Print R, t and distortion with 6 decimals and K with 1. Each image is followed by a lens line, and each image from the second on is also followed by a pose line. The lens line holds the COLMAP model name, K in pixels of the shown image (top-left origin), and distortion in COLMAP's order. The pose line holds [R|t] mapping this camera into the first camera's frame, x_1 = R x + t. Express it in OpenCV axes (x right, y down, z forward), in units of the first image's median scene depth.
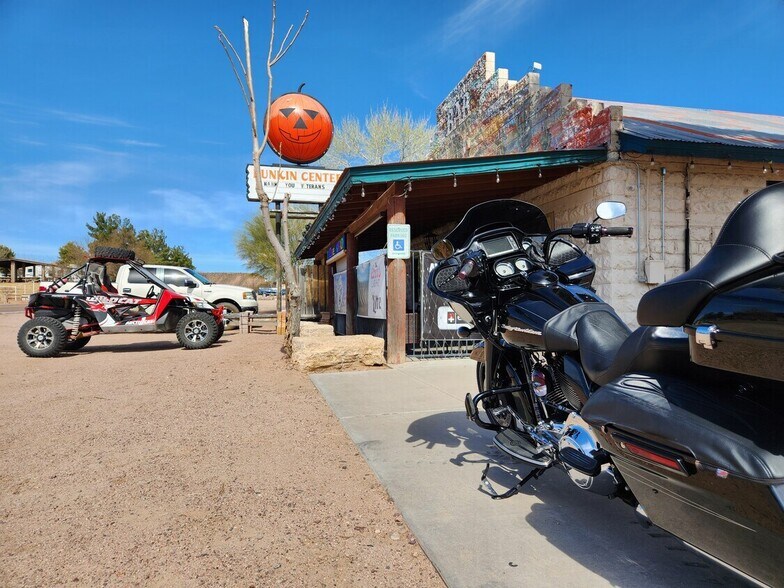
lens RADIAL K [[523.1, 0, 399.2], [0, 523.1, 297.2], [0, 0, 1]] dist [0.095932, -0.089495]
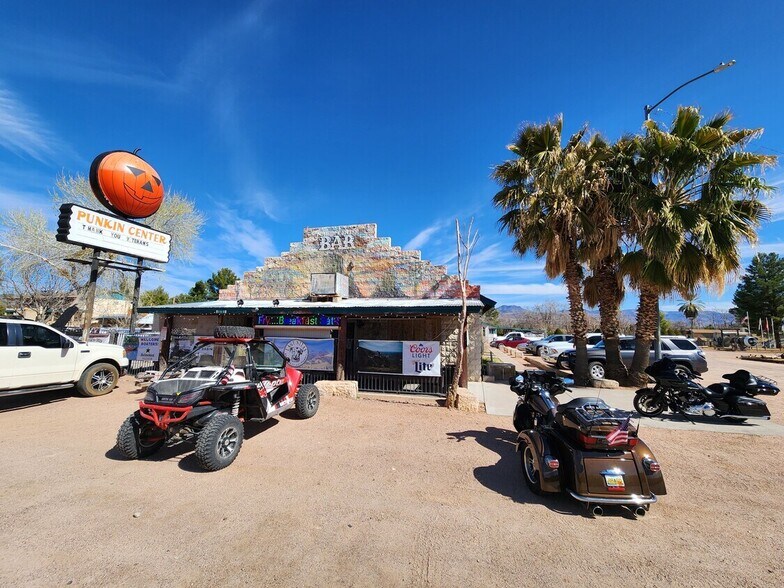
lens RADIAL K [[320.2, 0, 392.0], [0, 320.2, 286.5], [0, 0, 1]] dist [0.001200, -0.000214]
pose [[0.470823, 0.131480, 0.872376, -0.689174], [-0.028821, 0.990597, -0.133743, -0.071012], [-0.881757, 0.037827, 0.470185, 0.359468]]
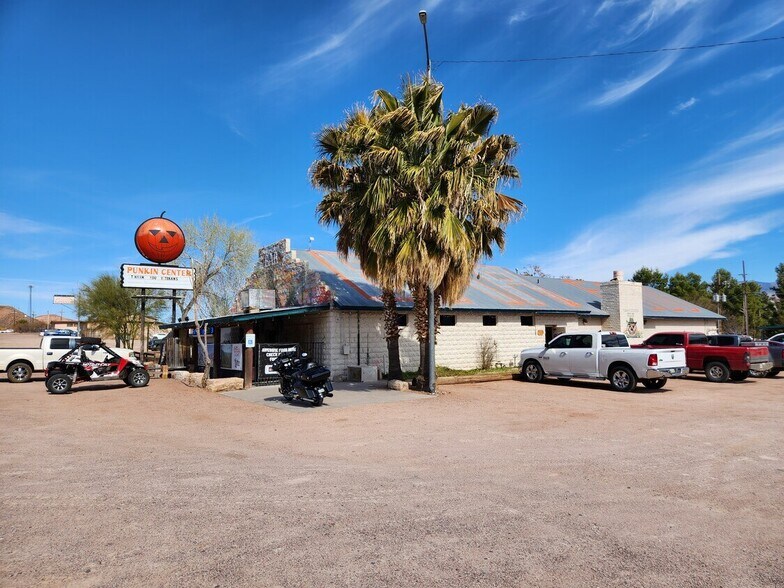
lens RADIAL K [[523.1, 0, 399.2], [0, 523.1, 297.2], [0, 0, 1]] dist [0.095932, -0.089495]
pose [[0.932183, 0.023838, 0.361202, -0.143256], [0.000669, 0.997714, -0.067572, -0.078932], [-0.361987, 0.063231, 0.930036, -0.938608]]
